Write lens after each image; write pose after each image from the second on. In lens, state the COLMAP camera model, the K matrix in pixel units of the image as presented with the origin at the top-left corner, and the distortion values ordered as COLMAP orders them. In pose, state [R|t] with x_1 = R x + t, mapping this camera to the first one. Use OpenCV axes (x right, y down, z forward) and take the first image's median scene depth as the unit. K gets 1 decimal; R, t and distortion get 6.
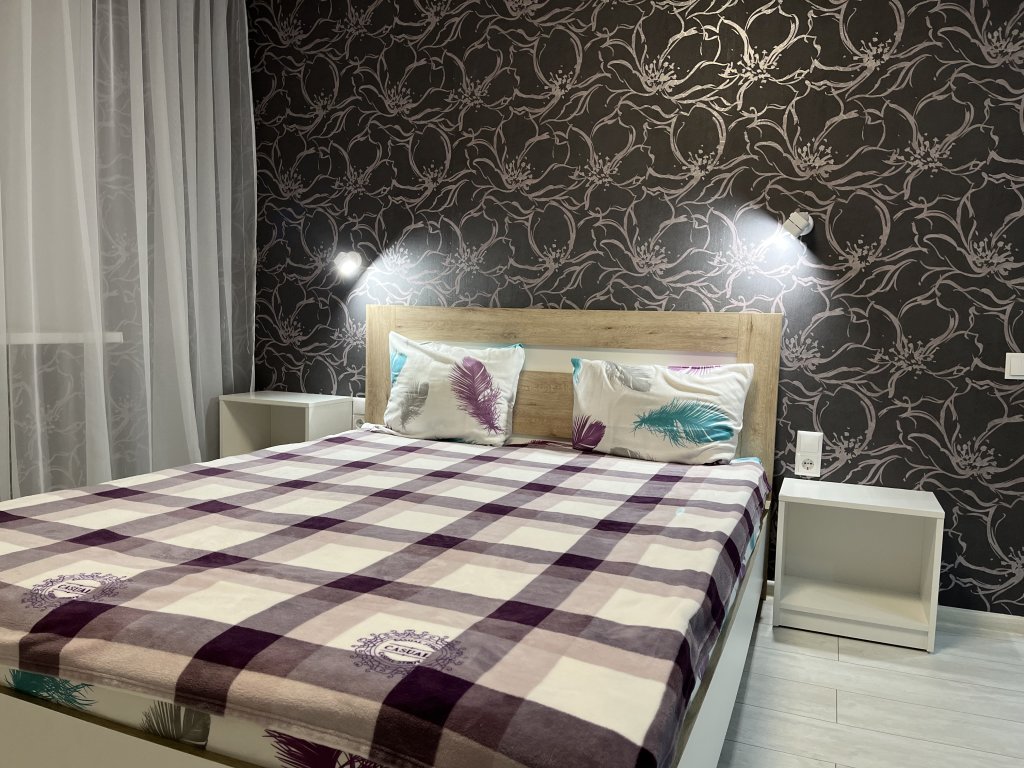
lens RADIAL K [[775.9, 0, 512.0], [0, 775.9, 384.0], [0, 0, 1]] dist [0.084682, -0.117809]
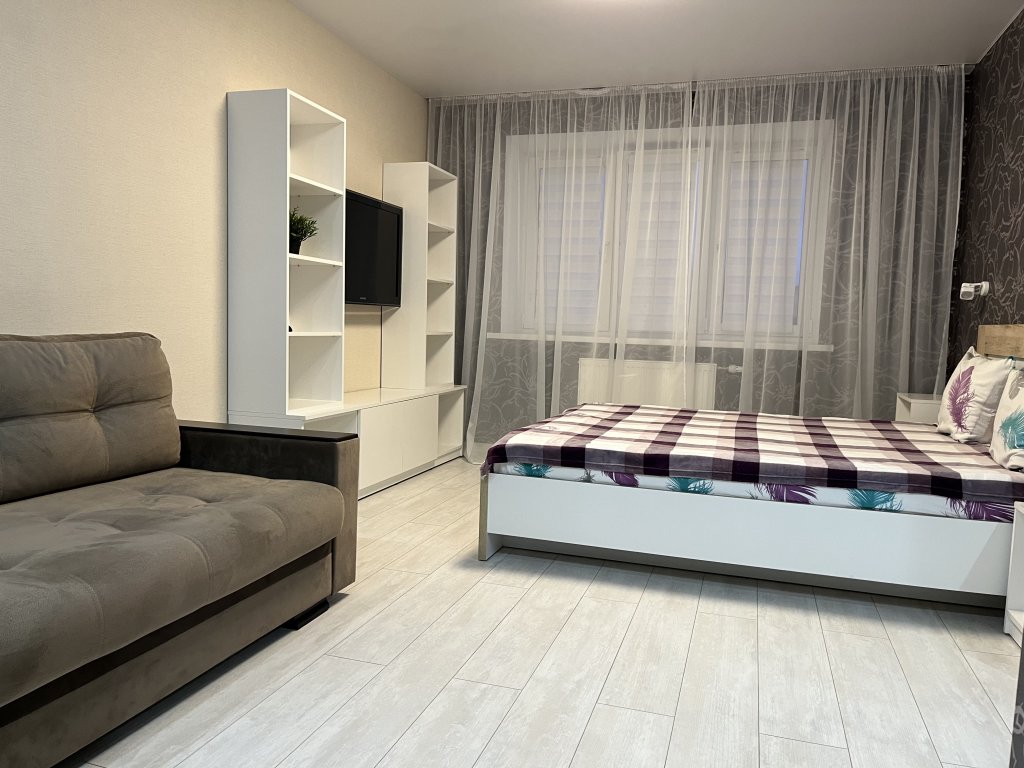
lens RADIAL K [[775.9, 0, 512.0], [0, 775.9, 384.0], [0, 0, 1]] dist [0.084682, -0.117809]
pose [[0.081433, 0.052617, -0.995289, 1.144921], [-0.110687, 0.992906, 0.043434, 0.017297], [0.990513, 0.106629, 0.086679, 0.231478]]
